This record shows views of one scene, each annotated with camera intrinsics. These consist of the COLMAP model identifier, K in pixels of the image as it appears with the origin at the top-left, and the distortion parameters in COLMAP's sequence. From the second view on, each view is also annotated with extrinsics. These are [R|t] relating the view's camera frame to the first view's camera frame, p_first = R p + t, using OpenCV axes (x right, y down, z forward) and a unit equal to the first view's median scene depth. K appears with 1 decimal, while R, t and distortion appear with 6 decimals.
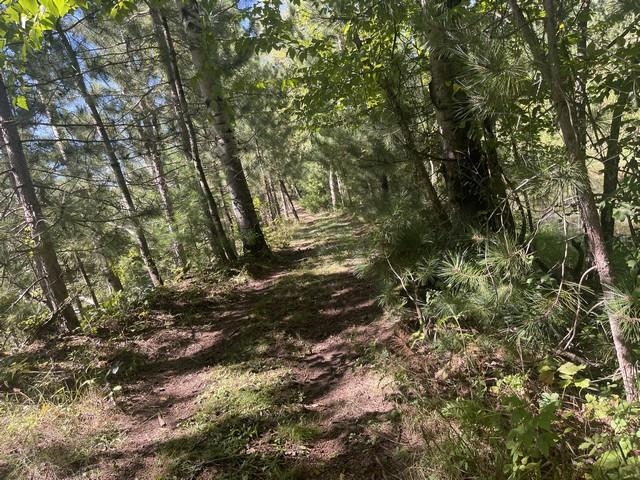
lens RADIAL K [[461.5, 0, 320.8], [0, 461.5, 249.9], [0, 0, 1]] dist [0.041221, -0.067145]
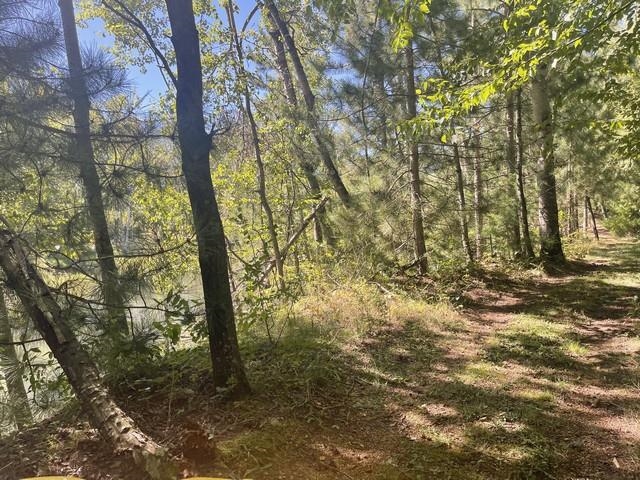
lens RADIAL K [[461.5, 0, 320.8], [0, 461.5, 249.9], [0, 0, 1]] dist [0.041221, -0.067145]
pose [[0.817724, 0.203575, -0.538409, 0.010491], [-0.203369, 0.977224, 0.060619, 0.036016], [0.538486, 0.059926, 0.840501, -0.293595]]
